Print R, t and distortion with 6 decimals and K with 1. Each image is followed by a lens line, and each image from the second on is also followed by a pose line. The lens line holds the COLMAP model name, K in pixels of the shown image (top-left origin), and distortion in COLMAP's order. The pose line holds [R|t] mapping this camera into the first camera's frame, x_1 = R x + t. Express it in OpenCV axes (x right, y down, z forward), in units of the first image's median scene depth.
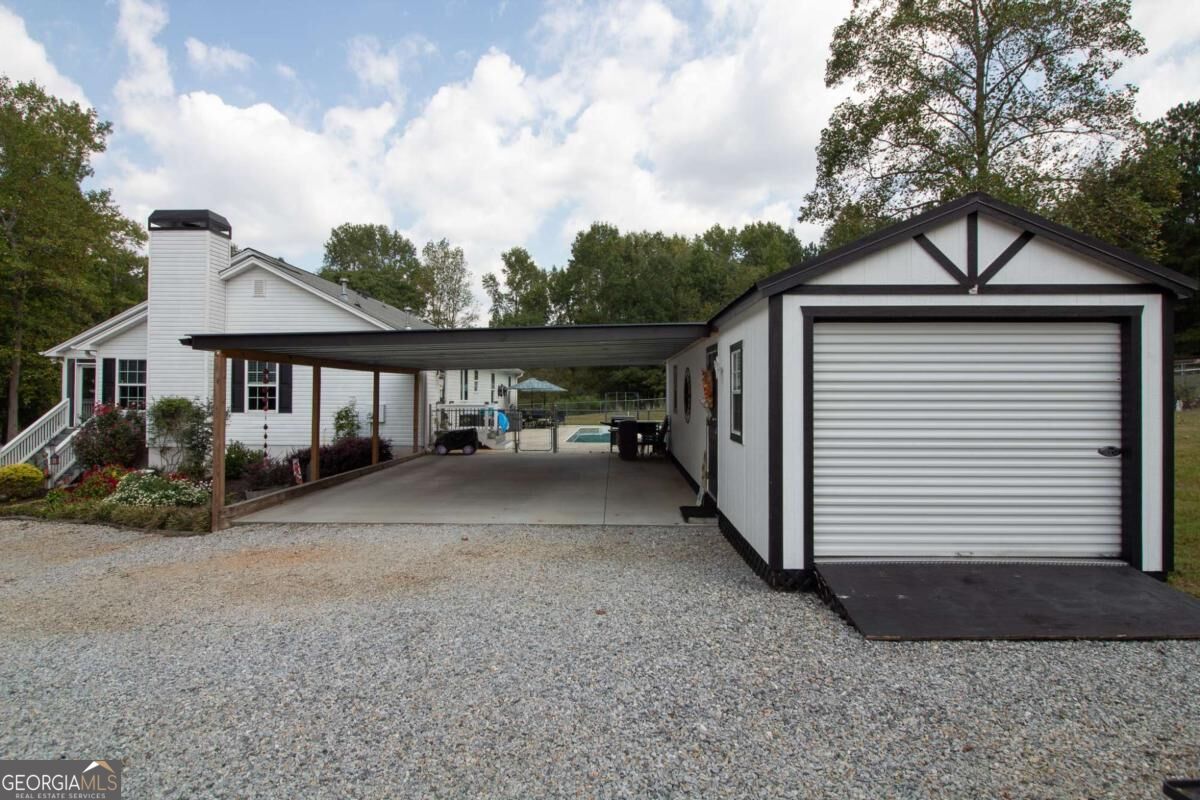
lens RADIAL K [[666.2, 0, 611.0], [0, 666.2, 382.7], [0, 0, 1]] dist [0.001227, -0.010546]
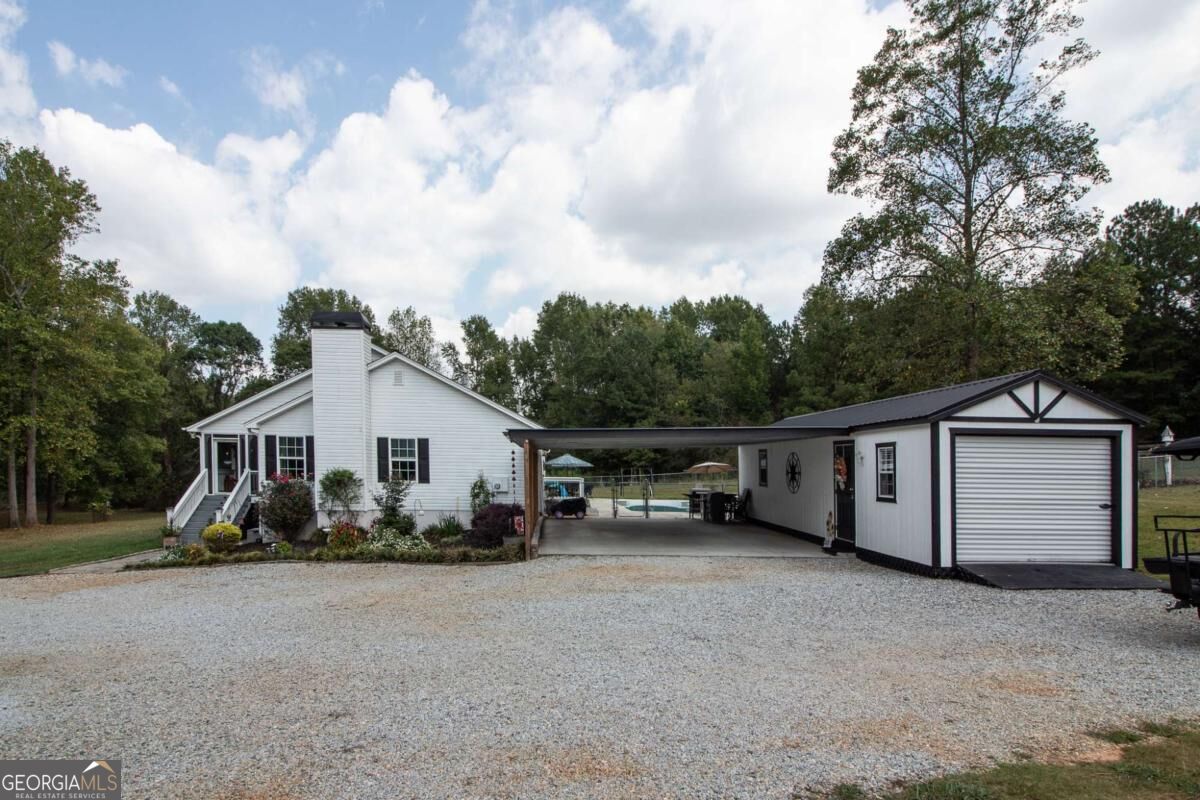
lens RADIAL K [[713.0, 0, 595.8], [0, 713.0, 446.5], [0, 0, 1]] dist [-0.005458, -0.003936]
pose [[0.998097, 0.014211, 0.060011, -0.067279], [-0.013326, 0.999797, -0.015120, -0.001431], [-0.060214, 0.014292, 0.998083, -0.076550]]
